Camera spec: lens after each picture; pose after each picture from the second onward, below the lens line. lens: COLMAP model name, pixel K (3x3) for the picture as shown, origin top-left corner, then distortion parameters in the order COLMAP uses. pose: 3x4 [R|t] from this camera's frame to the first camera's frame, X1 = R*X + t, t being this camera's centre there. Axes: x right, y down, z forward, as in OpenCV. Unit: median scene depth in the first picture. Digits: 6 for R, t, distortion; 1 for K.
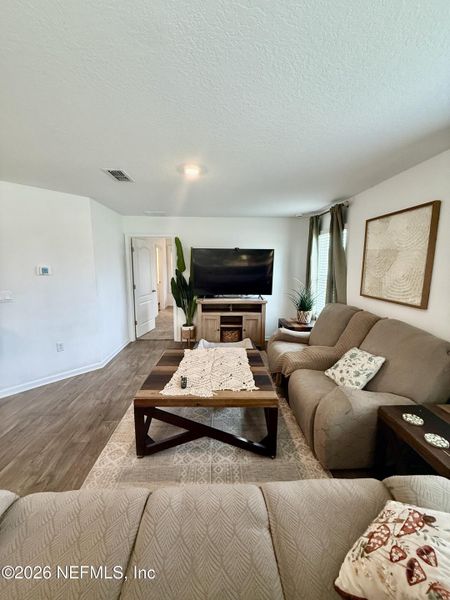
lens RADIAL K [[244.0, 0, 225.0], [0, 244.0, 300.0], [0, 0, 1]] dist [0.000671, -0.000154]
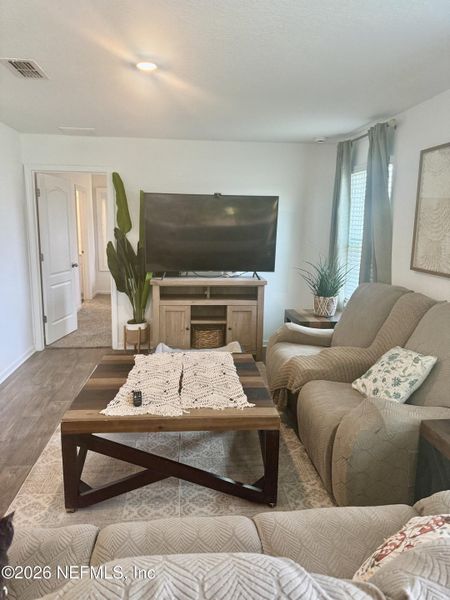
lens RADIAL K [[421.8, 0, 225.0], [0, 421.8, 300.0], [0, 0, 1]] dist [0.121221, -0.193754]
pose [[0.997707, -0.001634, 0.067658, -0.008057], [-0.000590, 0.999460, 0.032845, 0.026083], [-0.067675, -0.032809, 0.997168, -0.095668]]
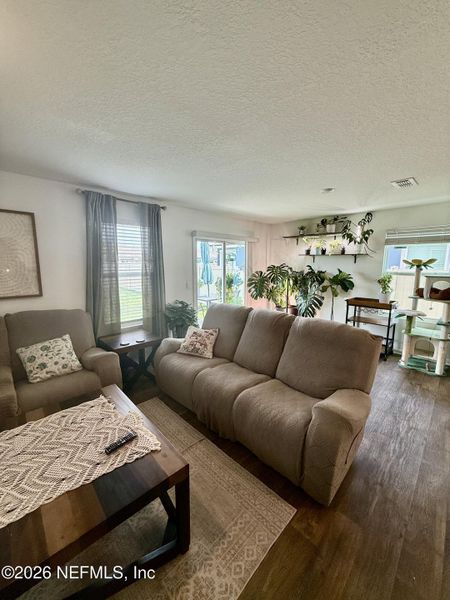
lens RADIAL K [[244.0, 0, 225.0], [0, 244.0, 300.0], [0, 0, 1]] dist [0.000671, -0.000154]
pose [[-0.684688, -0.122990, 0.718384, -0.558997], [0.094127, 0.962483, 0.254492, -0.127678], [-0.722732, 0.241867, -0.647424, 0.805775]]
